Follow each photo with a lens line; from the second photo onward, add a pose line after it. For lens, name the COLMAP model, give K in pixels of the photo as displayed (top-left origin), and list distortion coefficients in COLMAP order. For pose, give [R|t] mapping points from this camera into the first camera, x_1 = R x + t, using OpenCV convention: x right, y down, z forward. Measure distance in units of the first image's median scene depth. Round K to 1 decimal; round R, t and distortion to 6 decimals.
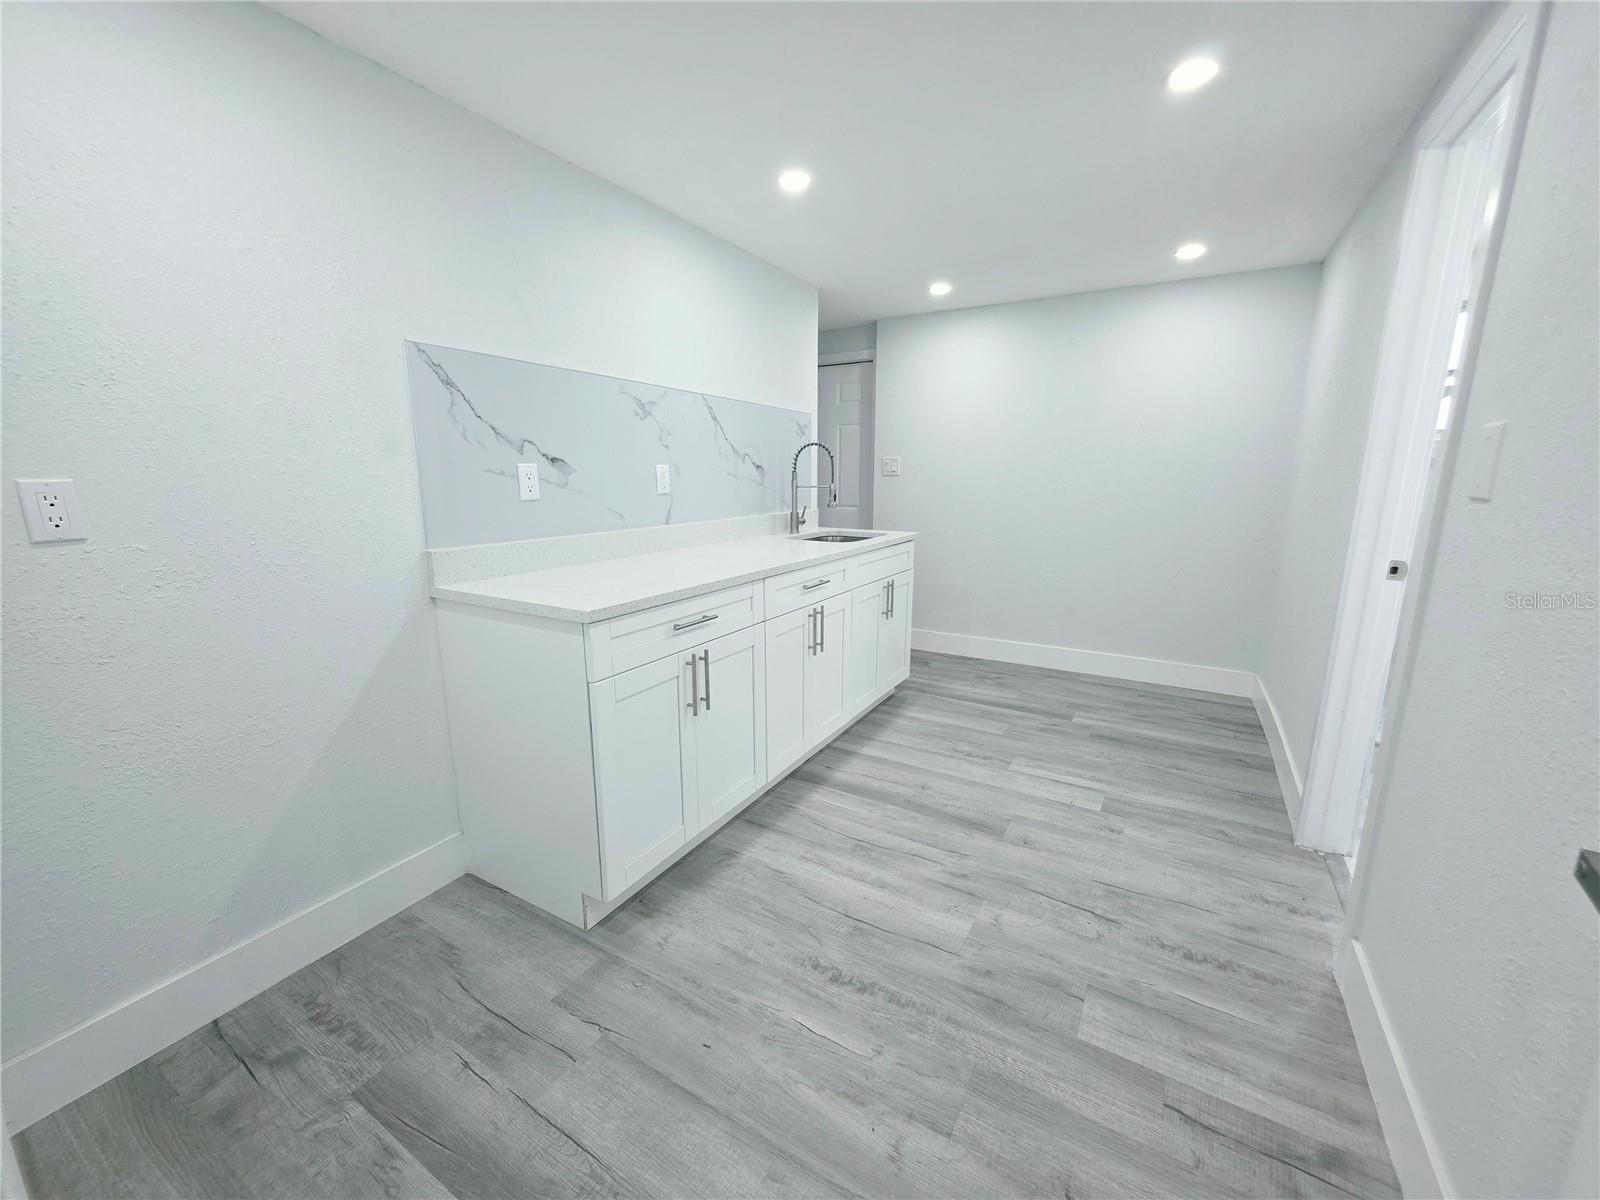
lens RADIAL K [[637.7, 0, 803.2], [0, 637.7, 603.1], [0, 0, 1]] dist [-0.001568, 0.000034]
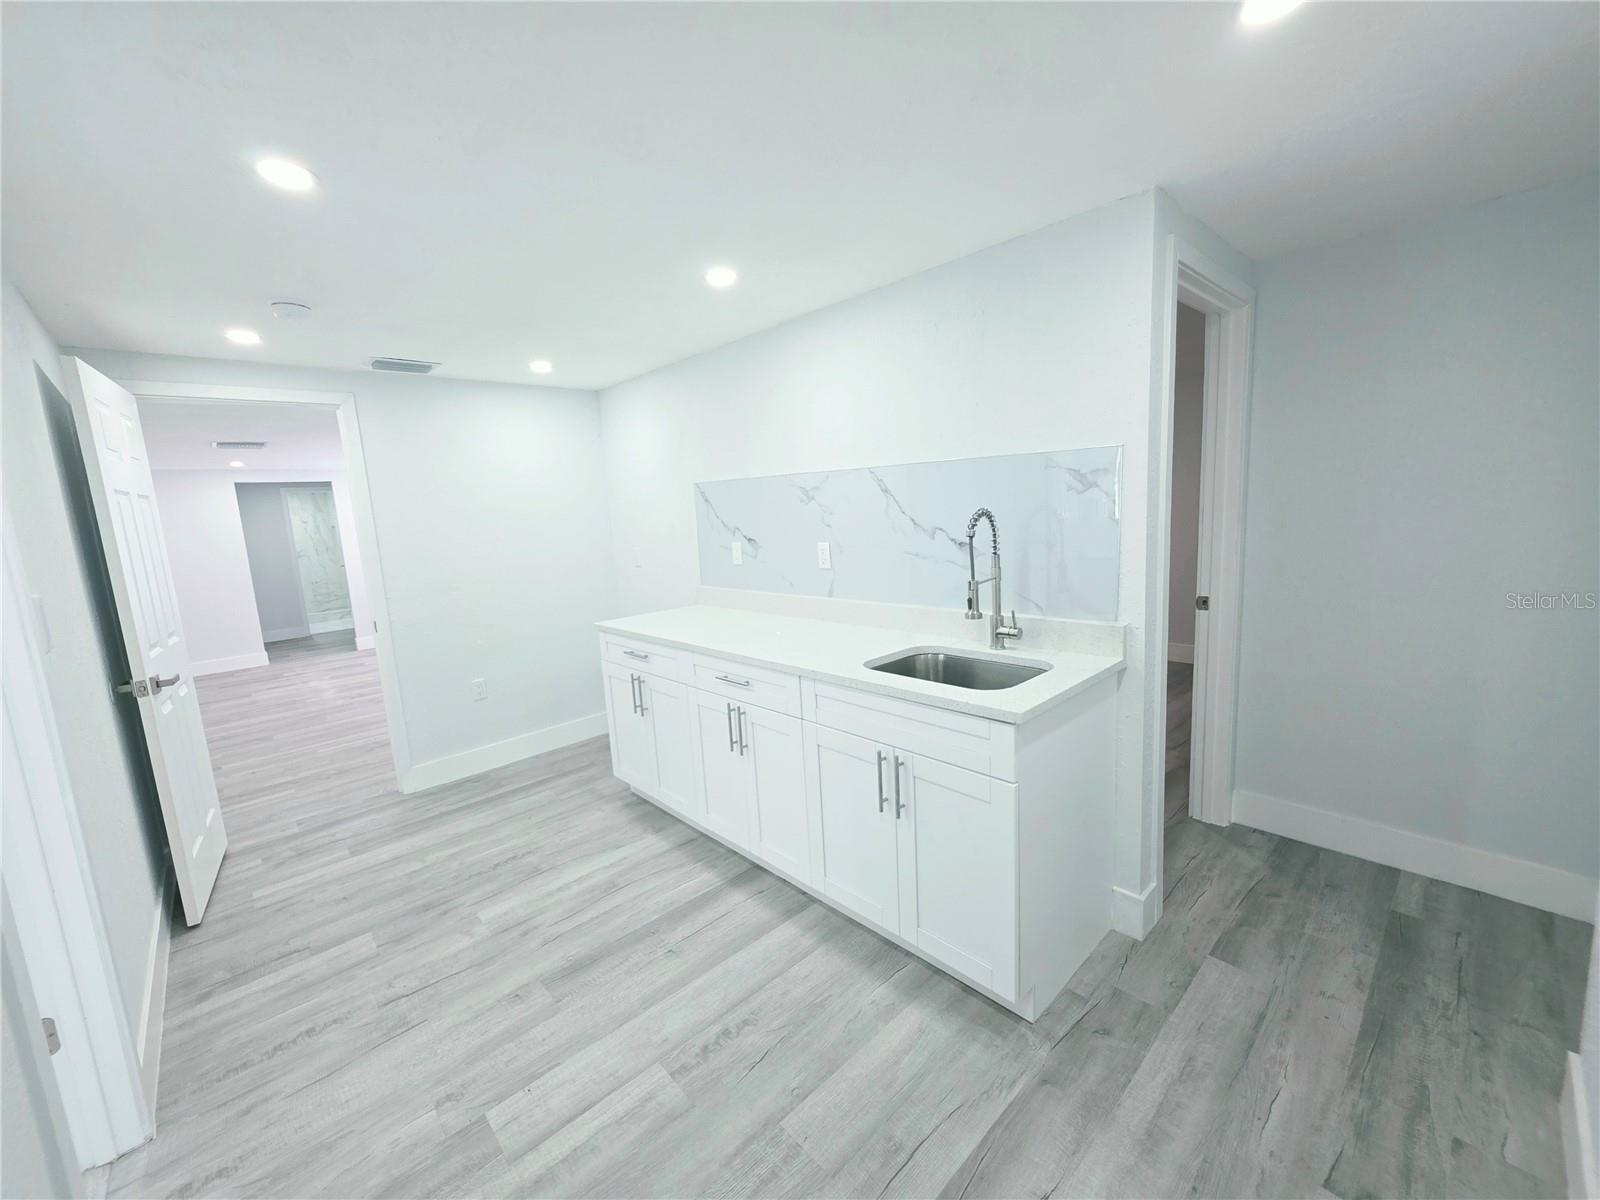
lens RADIAL K [[637.7, 0, 803.2], [0, 637.7, 603.1], [0, 0, 1]] dist [-0.001568, 0.000034]
pose [[-0.281207, 0.163024, -0.945699, 1.071355], [-0.139838, 0.967985, 0.208447, -0.435844], [0.949404, 0.190861, -0.249407, 1.617607]]
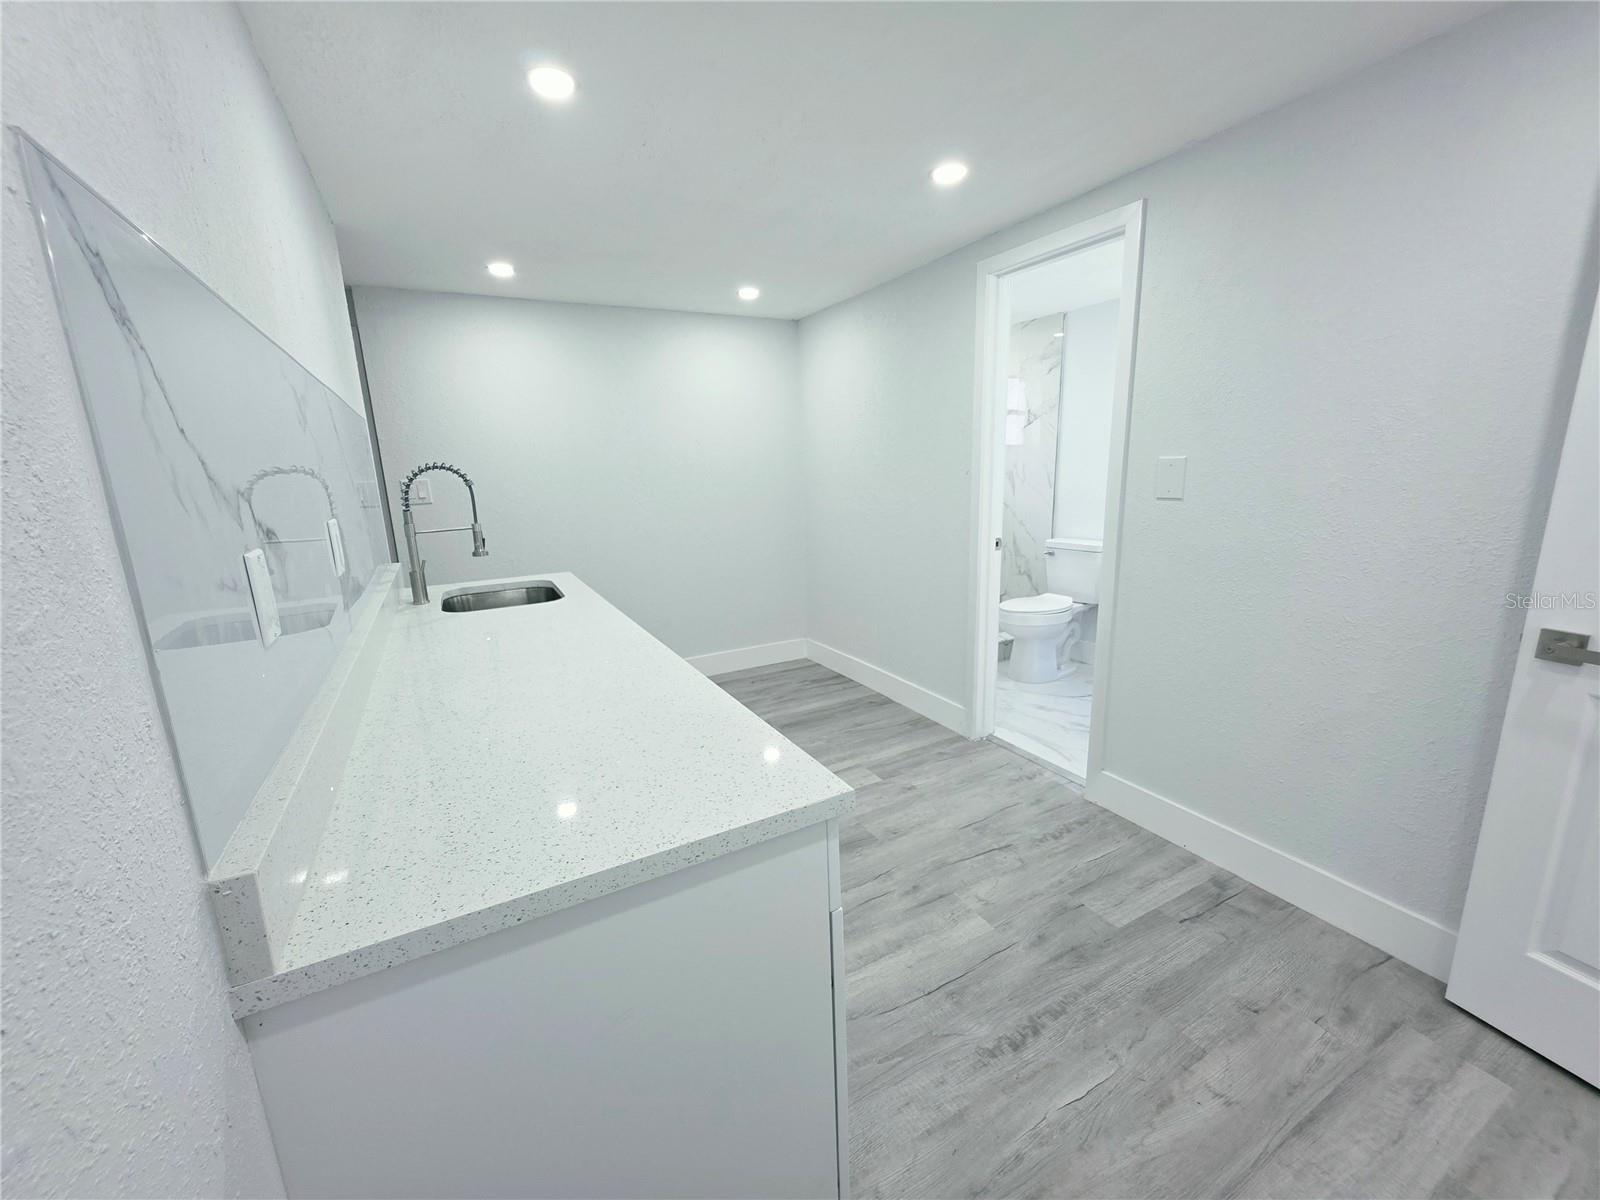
lens RADIAL K [[637.7, 0, 803.2], [0, 637.7, 603.1], [0, 0, 1]] dist [-0.001568, 0.000034]
pose [[0.515556, -0.200138, 0.833155, -0.599933], [0.207679, 0.972534, 0.105107, -0.162707], [-0.831307, 0.118840, 0.542960, 0.531589]]
